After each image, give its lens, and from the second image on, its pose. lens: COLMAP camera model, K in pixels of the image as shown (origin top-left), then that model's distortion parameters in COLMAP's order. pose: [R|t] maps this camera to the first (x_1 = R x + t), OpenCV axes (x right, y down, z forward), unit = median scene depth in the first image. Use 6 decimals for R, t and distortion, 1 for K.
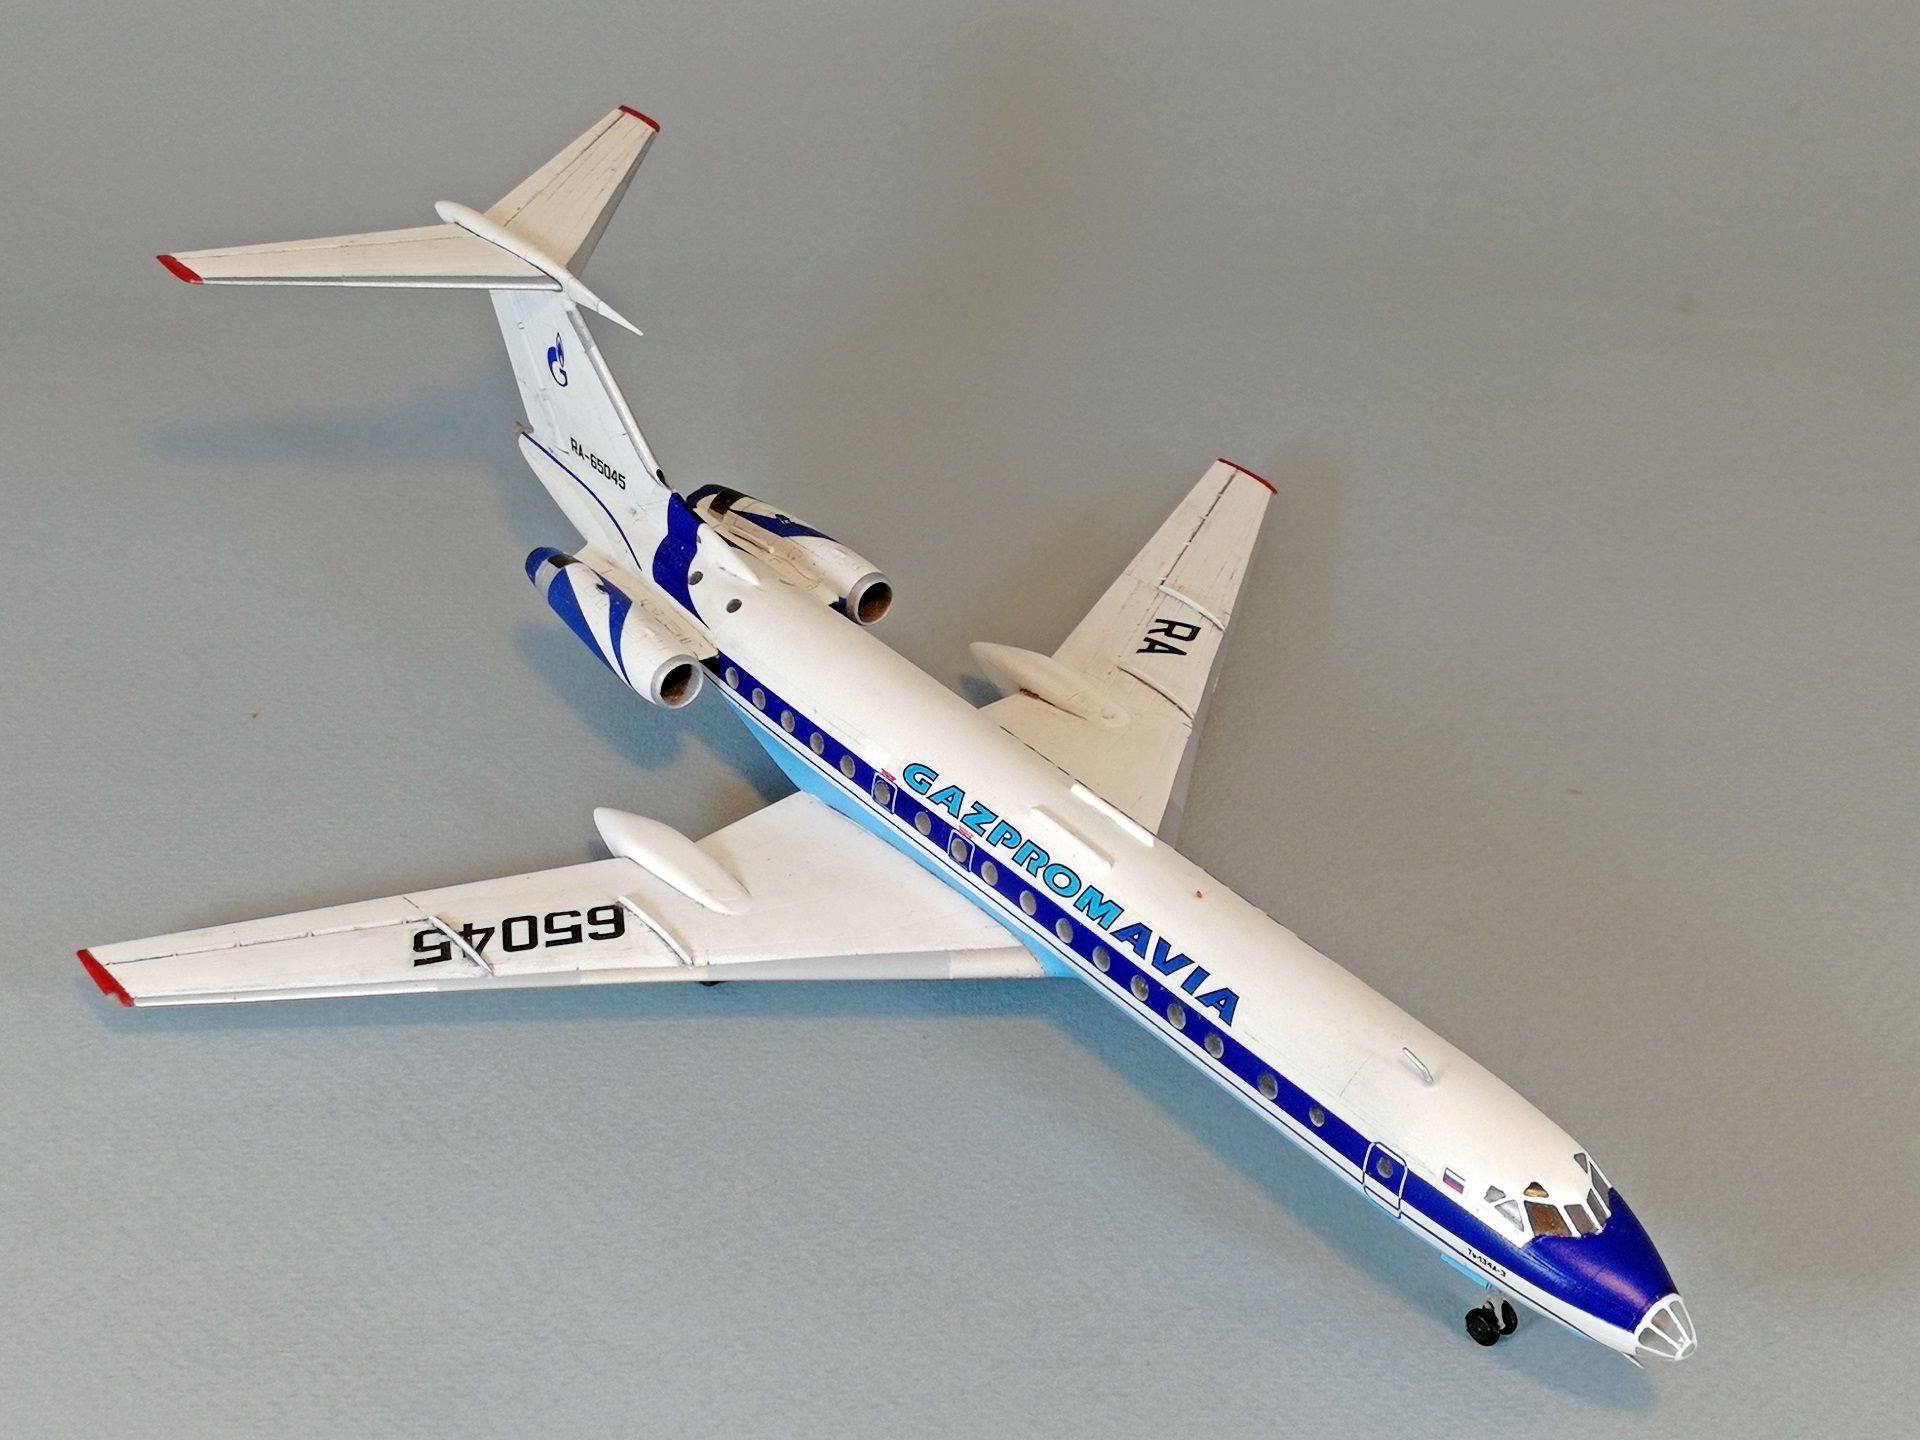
lens RADIAL K [[3132.7, 0, 963.6], [0, 3132.7, 695.3], [0, 0, 1]] dist [0.350221, -1.821363]
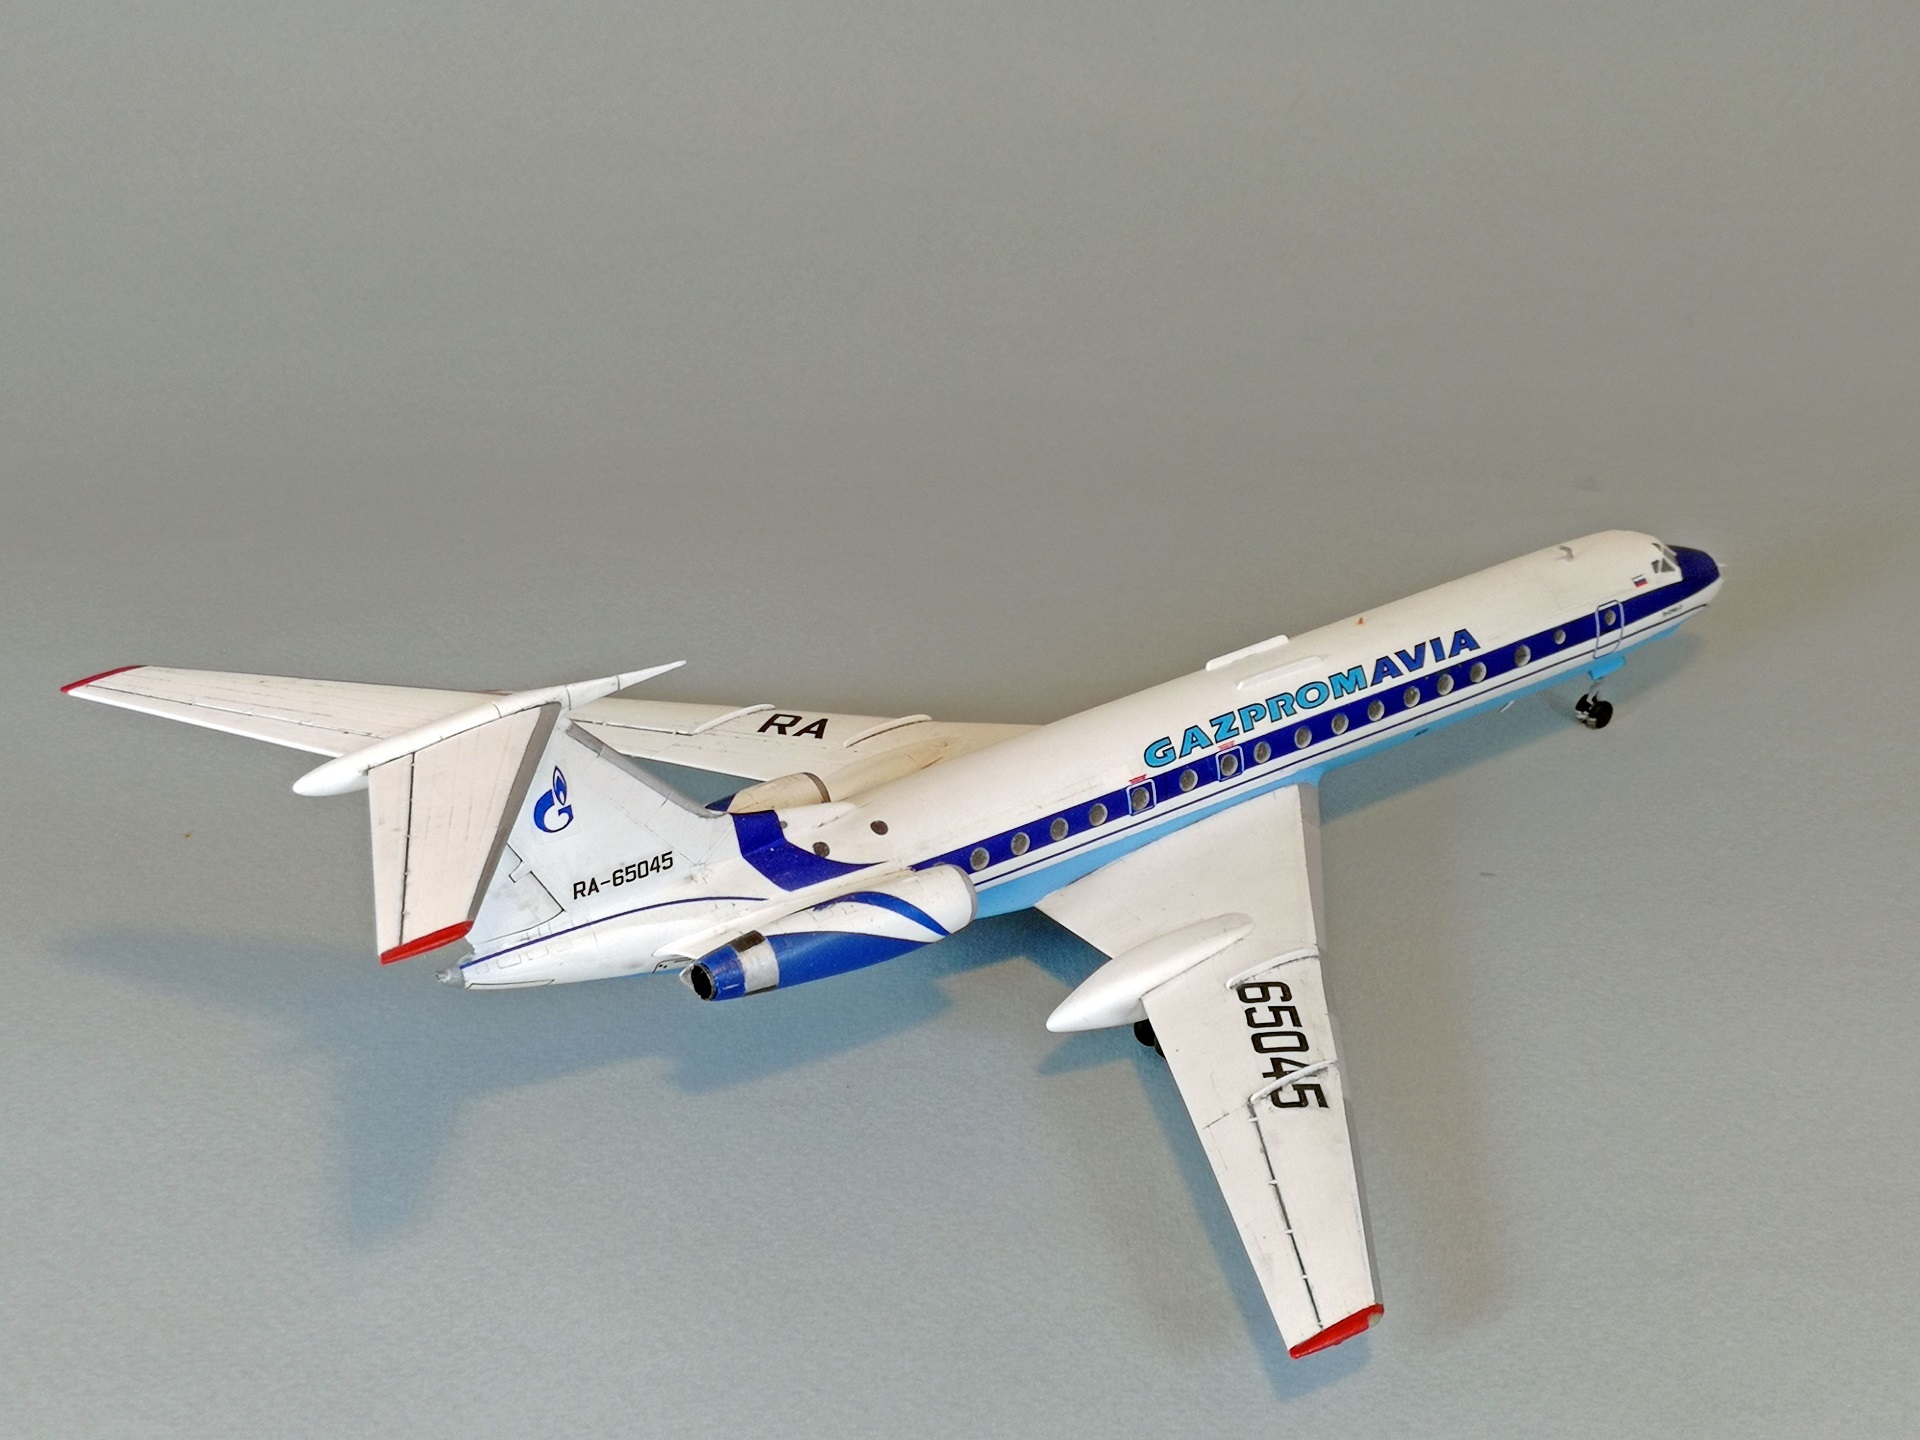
lens RADIAL K [[3132.7, 0, 963.6], [0, 3132.7, 695.3], [0, 0, 1]] dist [0.350221, -1.821363]
pose [[0.054310, -0.455814, 0.888417, -1.029183], [0.585636, 0.735175, 0.341391, -0.421266], [-0.808753, 0.501748, 0.306869, 0.772853]]
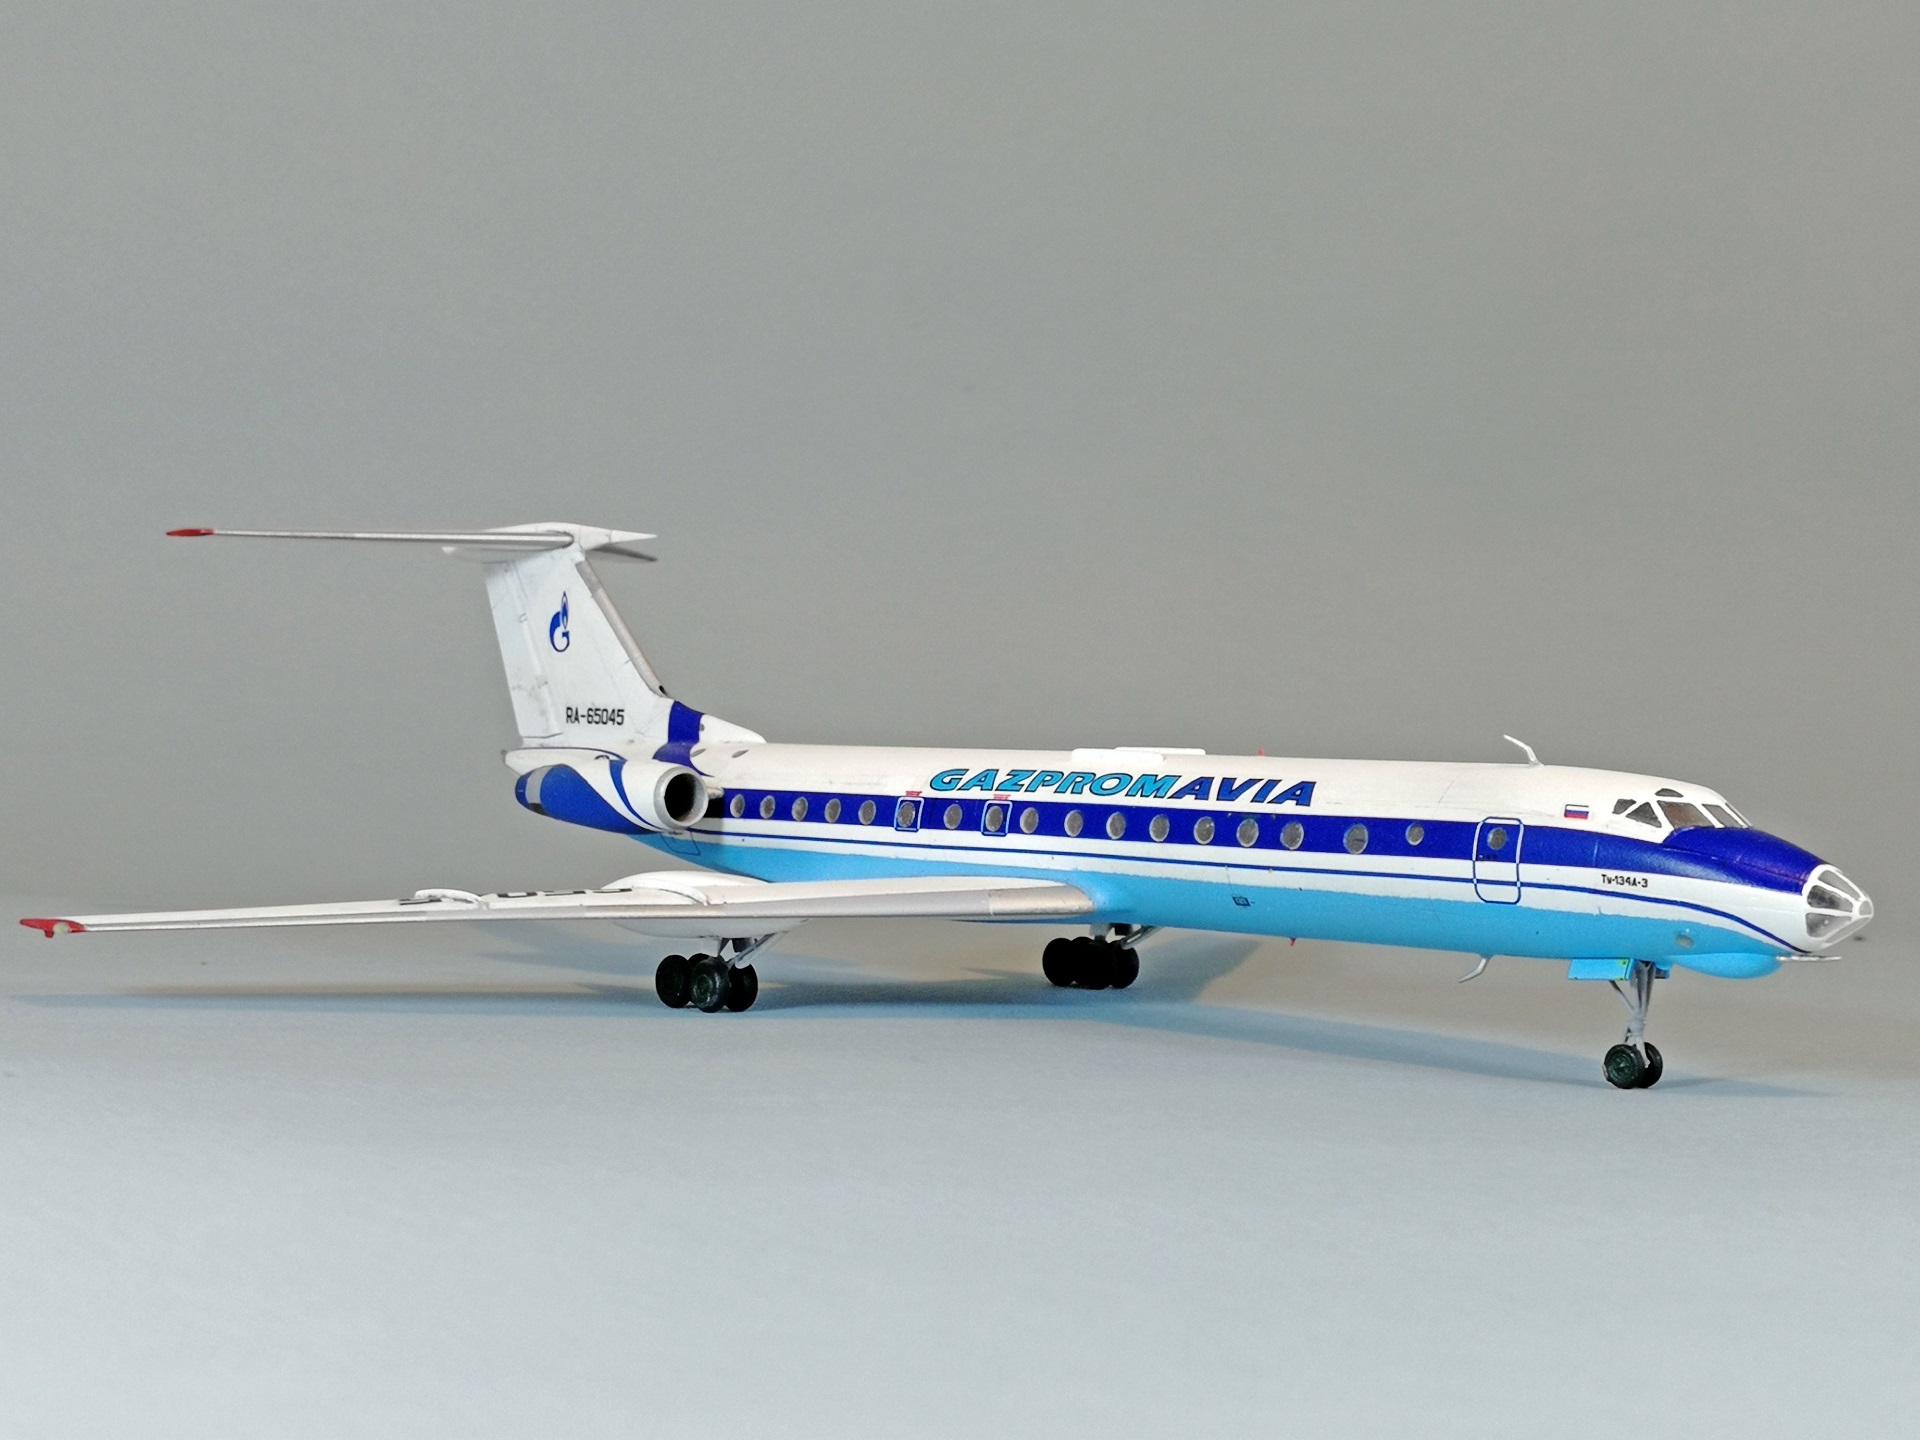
lens RADIAL K [[3132.7, 0, 963.6], [0, 3132.7, 695.3], [0, 0, 1]] dist [0.350221, -1.821363]
pose [[0.998227, 0.013525, 0.057957, -0.069977], [0.022586, 0.814891, -0.579174, 0.600789], [-0.055062, 0.579456, 0.813141, 0.226164]]
